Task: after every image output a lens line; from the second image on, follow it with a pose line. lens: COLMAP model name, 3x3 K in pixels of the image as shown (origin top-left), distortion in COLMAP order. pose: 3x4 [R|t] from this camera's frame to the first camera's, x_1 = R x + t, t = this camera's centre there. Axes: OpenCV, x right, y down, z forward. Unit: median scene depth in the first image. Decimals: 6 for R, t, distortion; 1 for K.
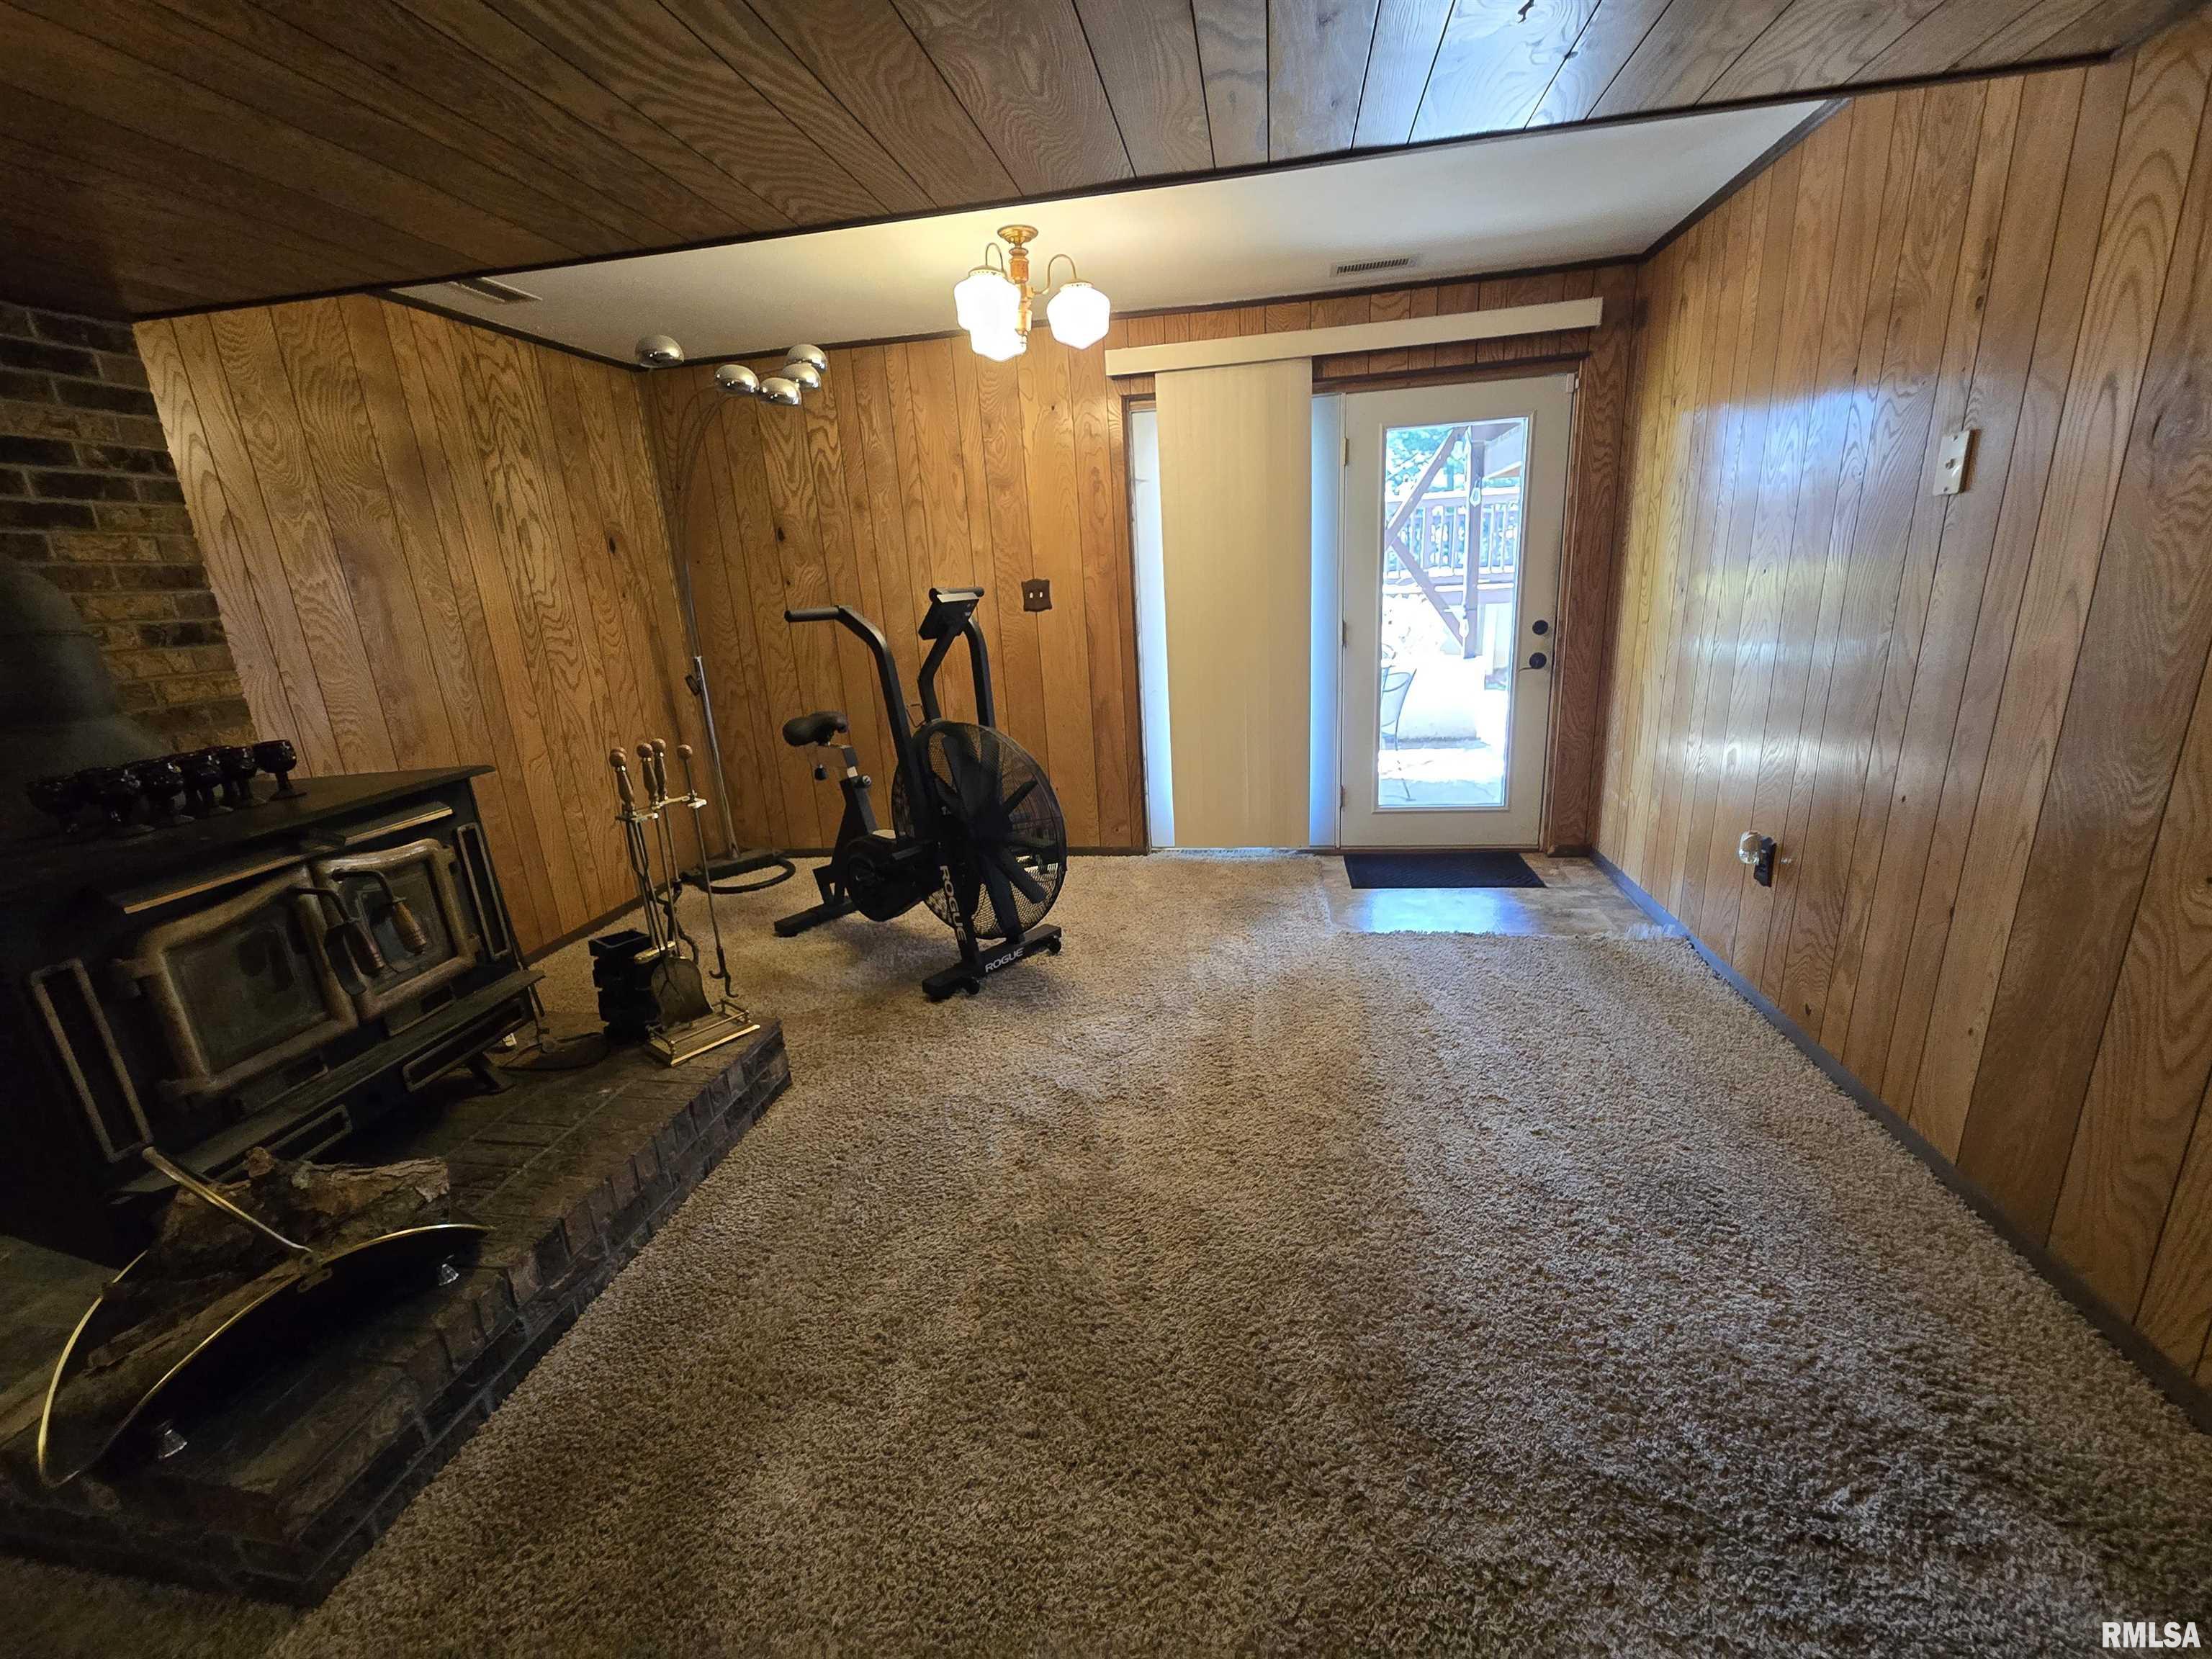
lens RADIAL K [[907.8, 0, 1114.7], [0, 907.8, 829.9], [0, 0, 1]] dist [-0.000656, 0.001671]
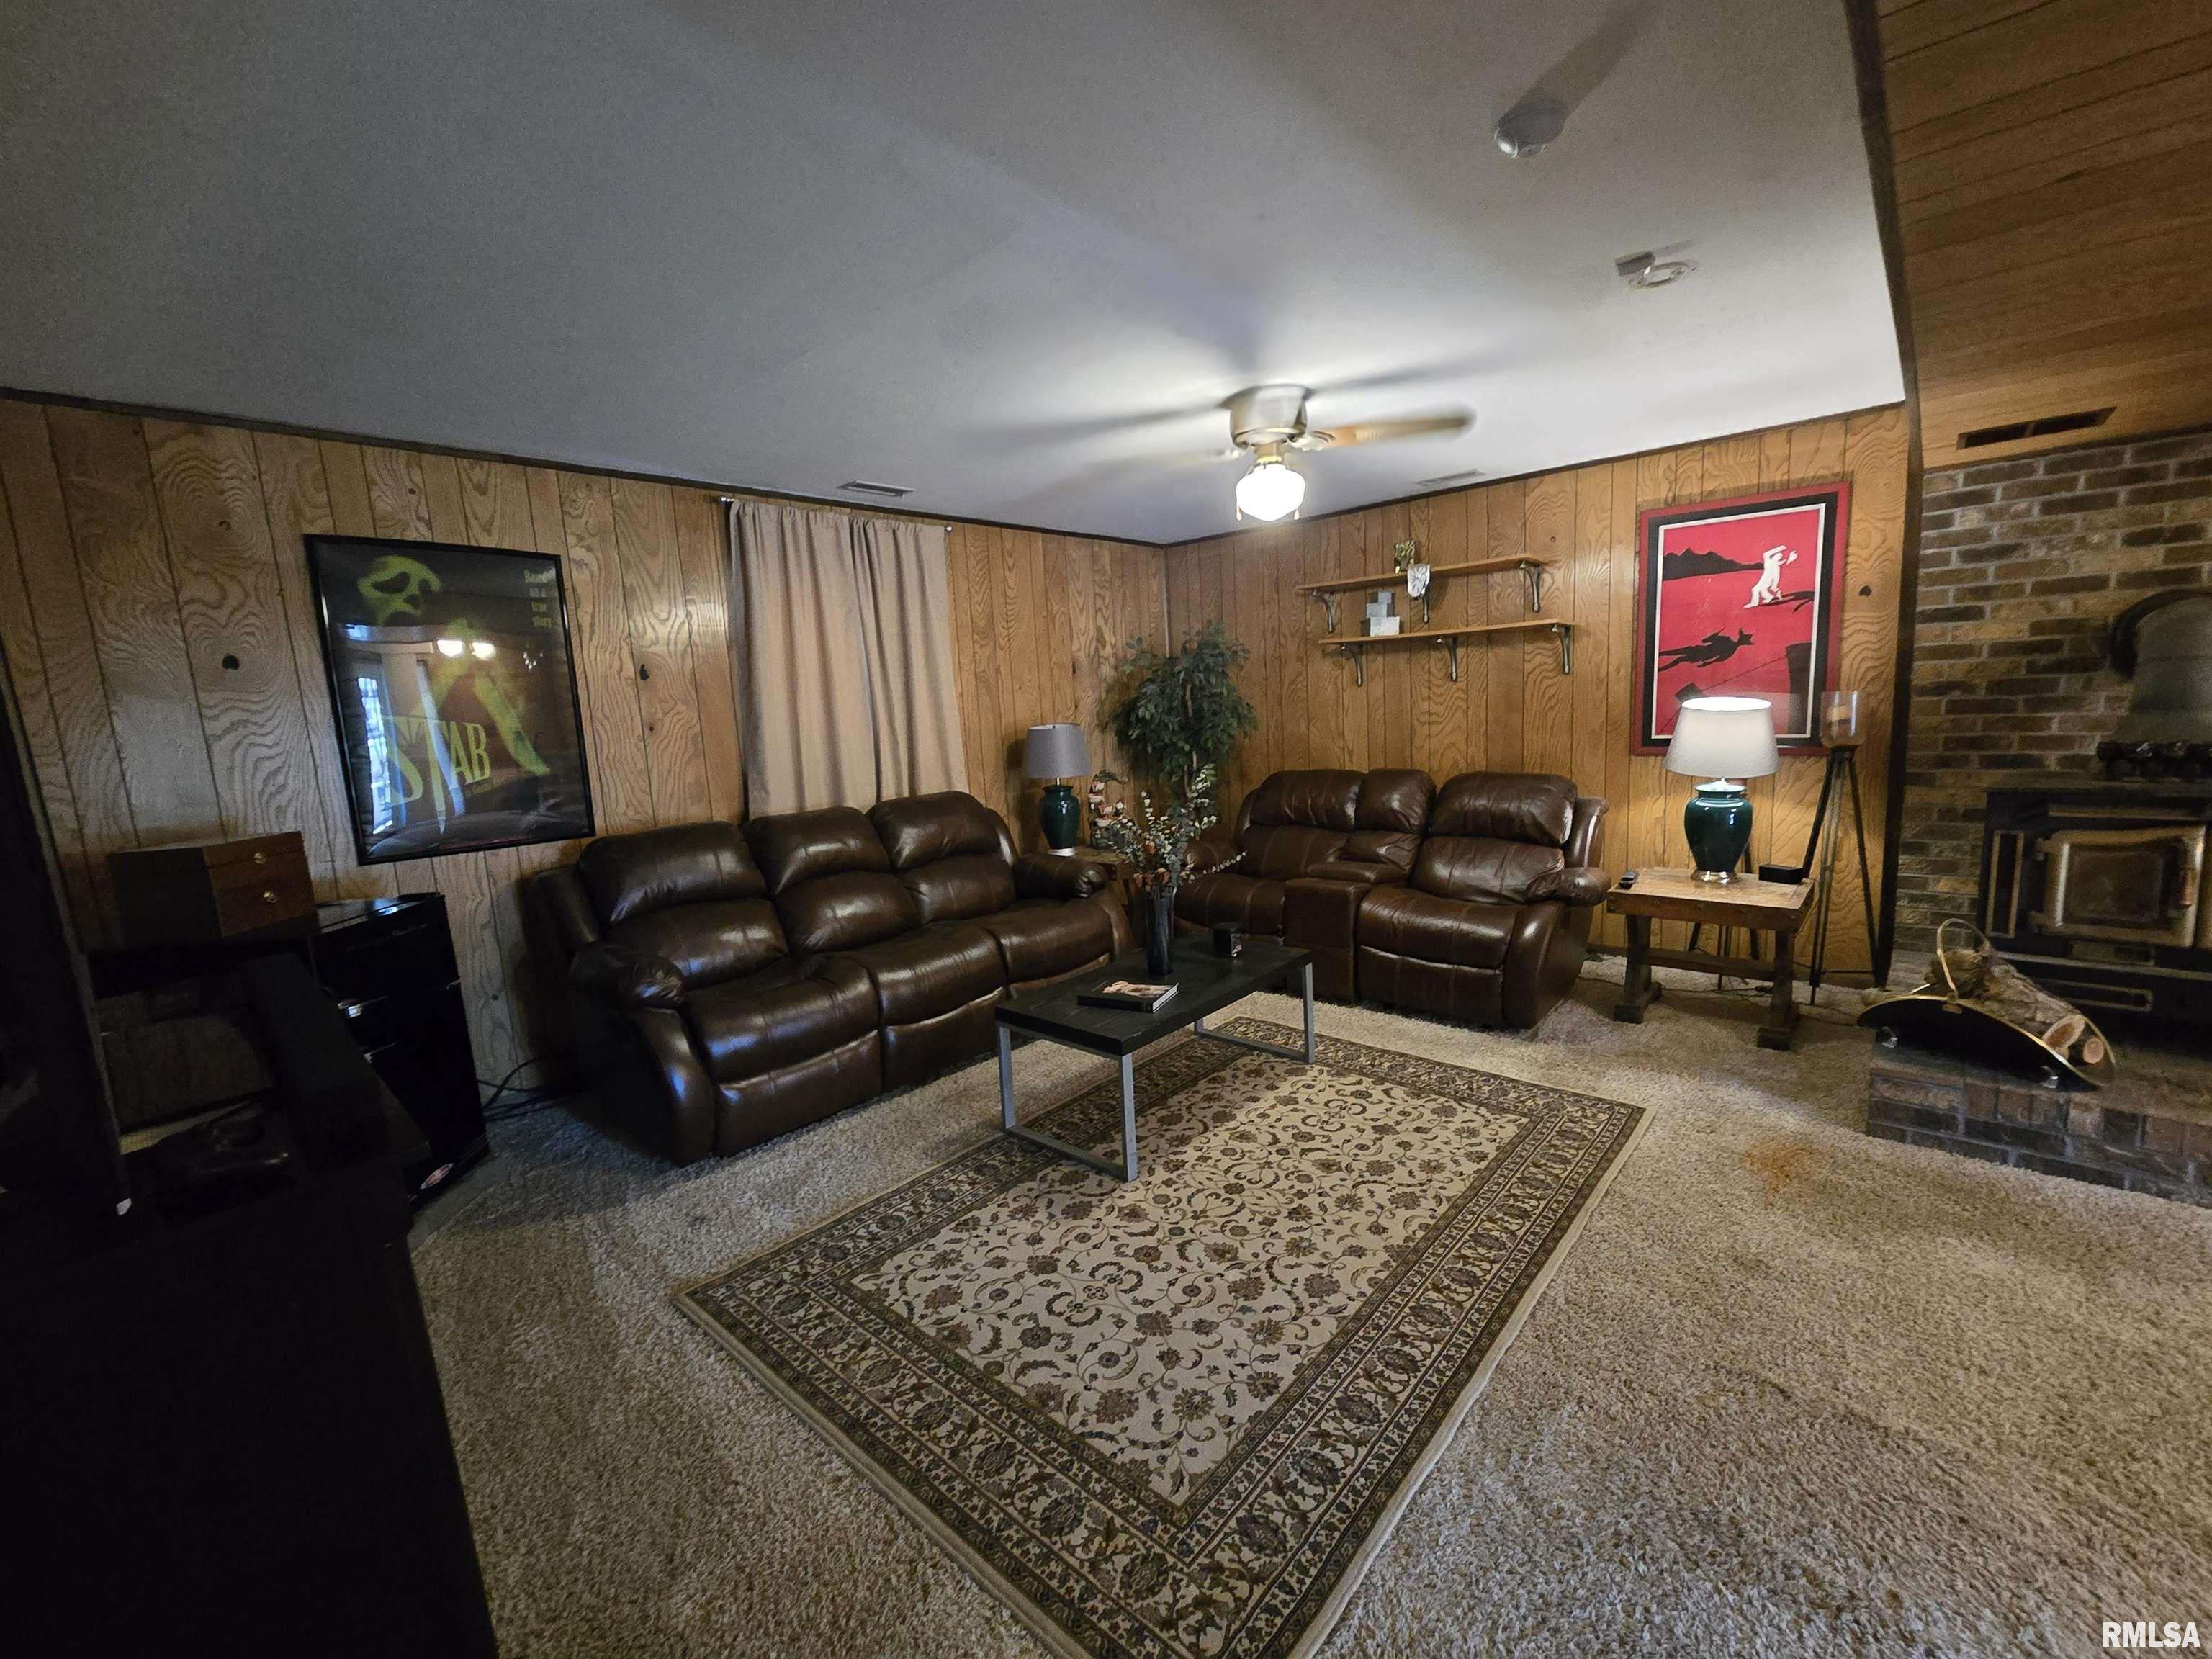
lens RADIAL K [[907.8, 0, 1118.5], [0, 907.8, 827.3], [0, 0, 1]] dist [-0.000656, 0.001671]
pose [[-0.519252, 0.206096, -0.829398, 0.563960], [-0.153993, 0.932038, 0.328010, -0.078787], [0.840633, 0.298042, -0.452225, 0.105664]]
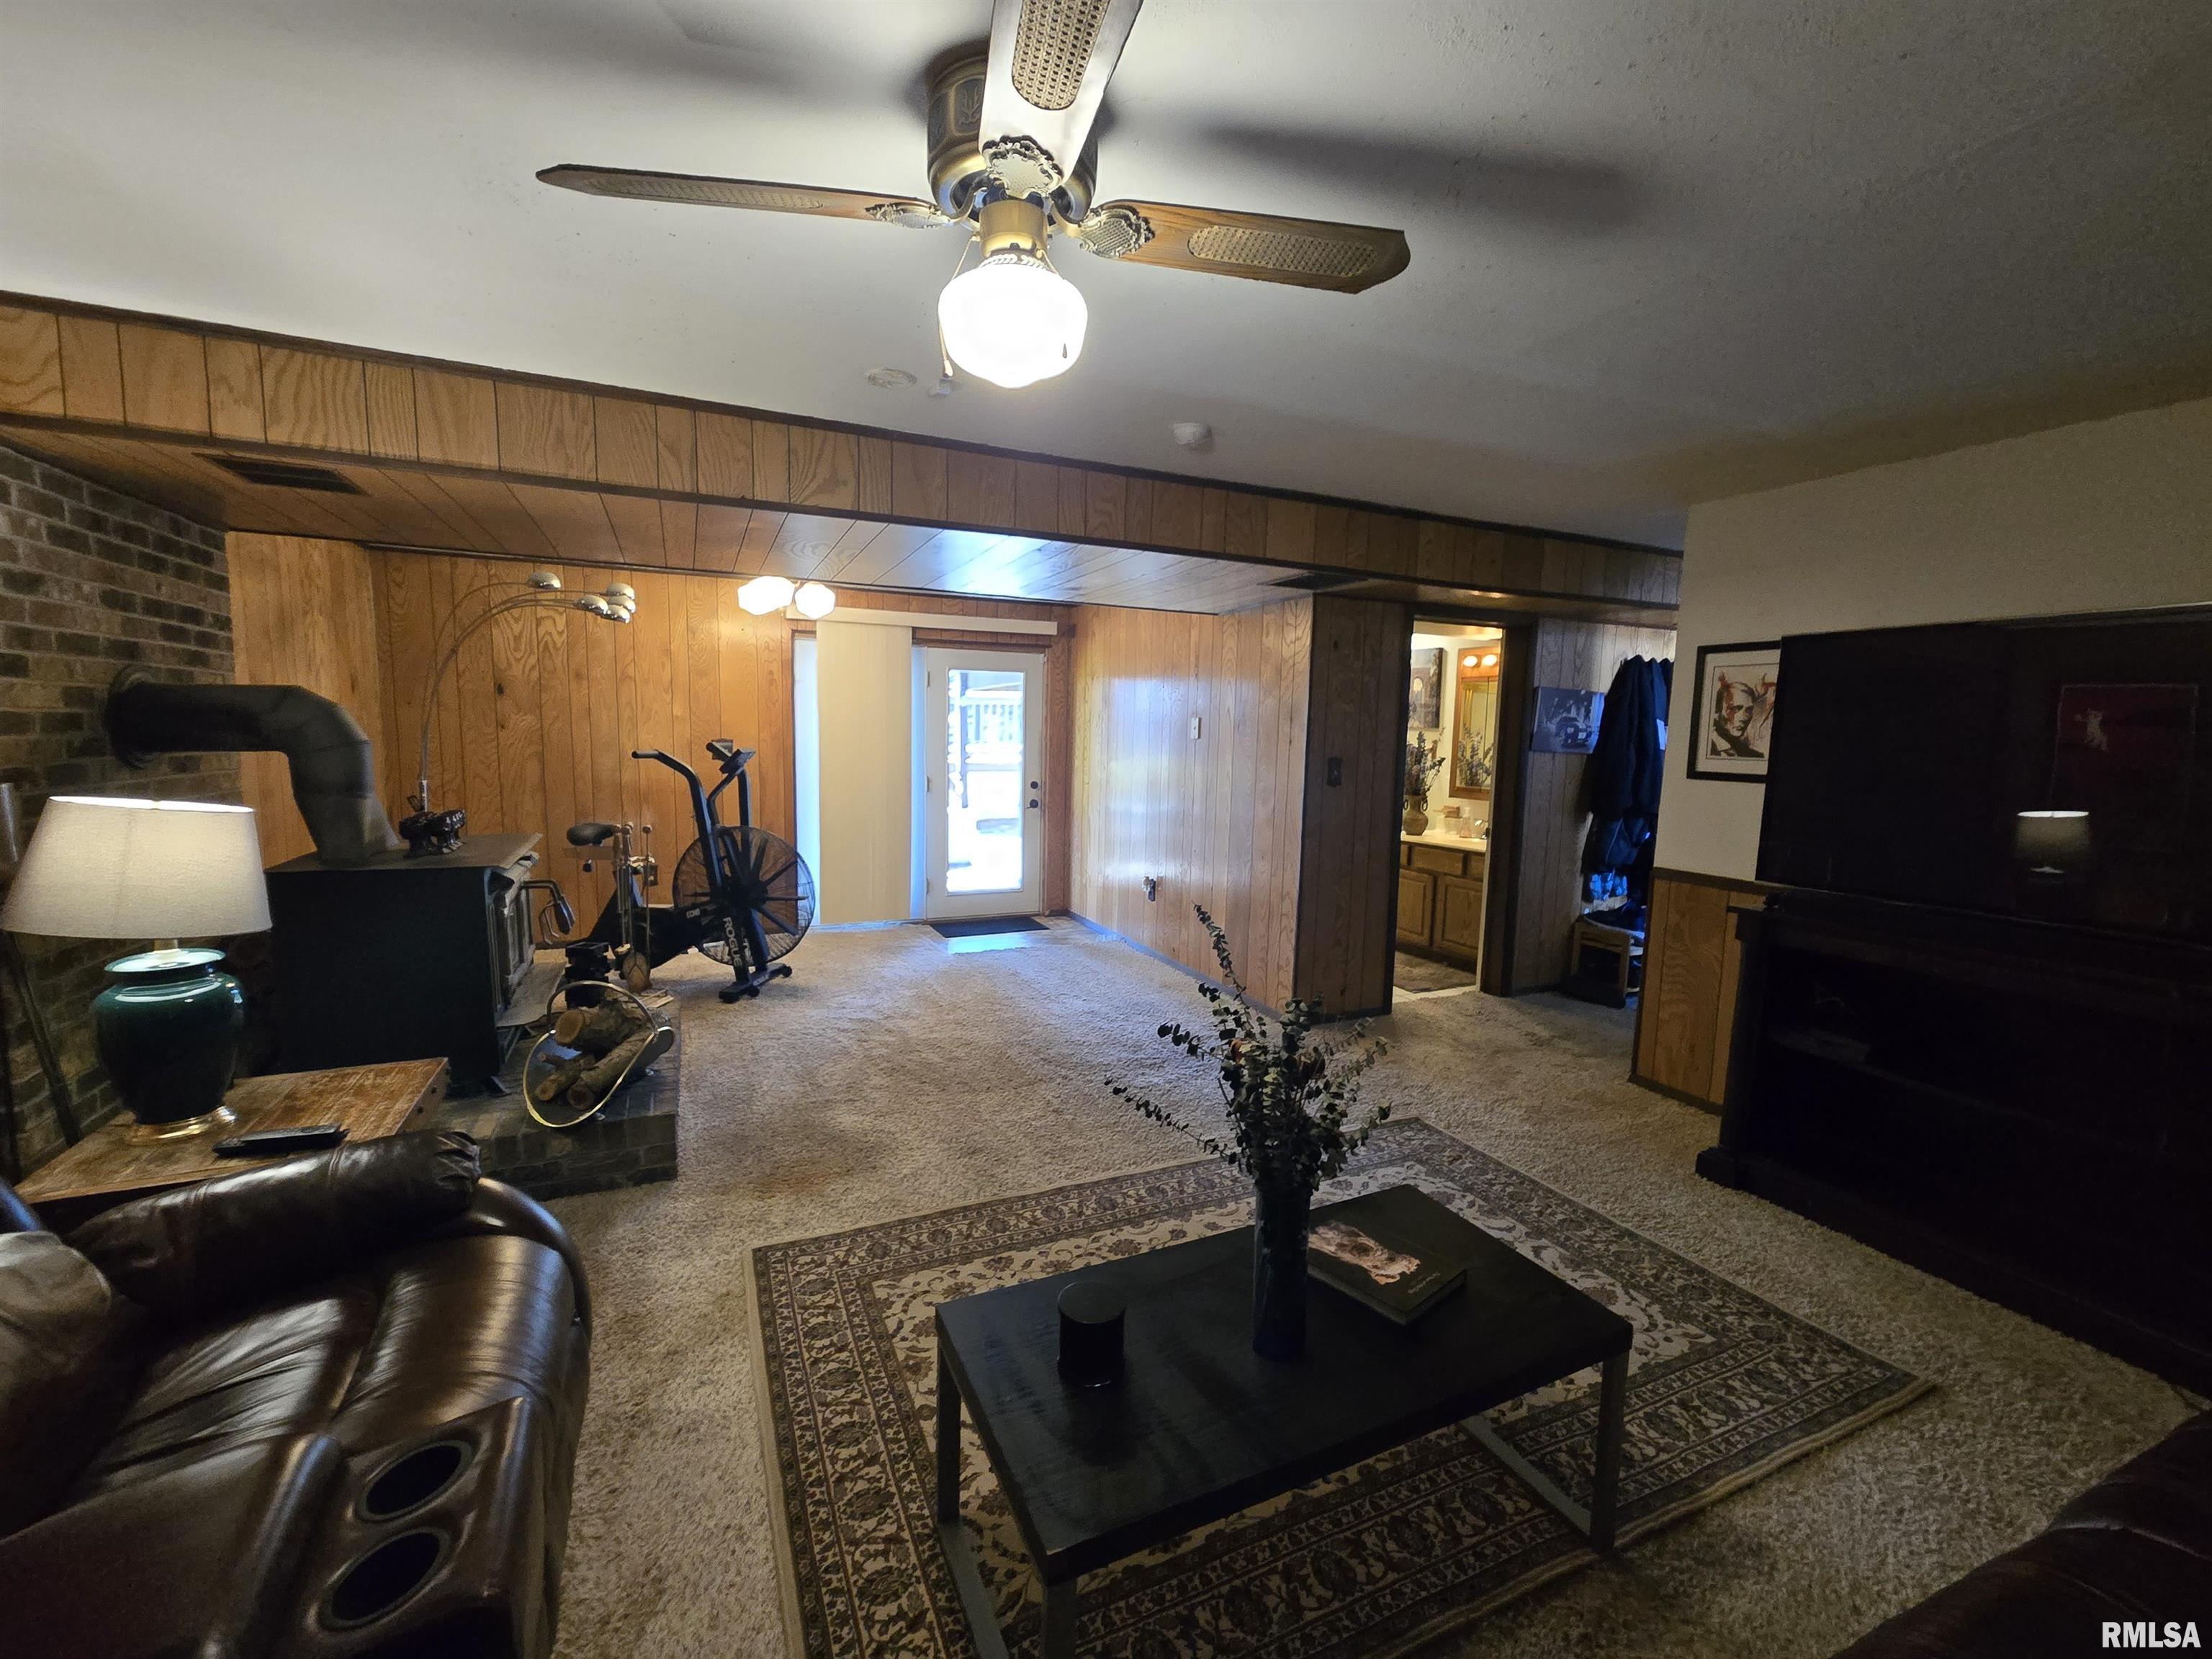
lens RADIAL K [[907.8, 0, 1106.5], [0, 907.8, 833.0], [0, 0, 1]] dist [-0.000656, 0.001671]
pose [[0.825052, 0.012468, 0.564919, -0.449184], [0.086874, 0.985071, -0.148618, 0.156048], [-0.558339, 0.171694, 0.811652, -0.542660]]
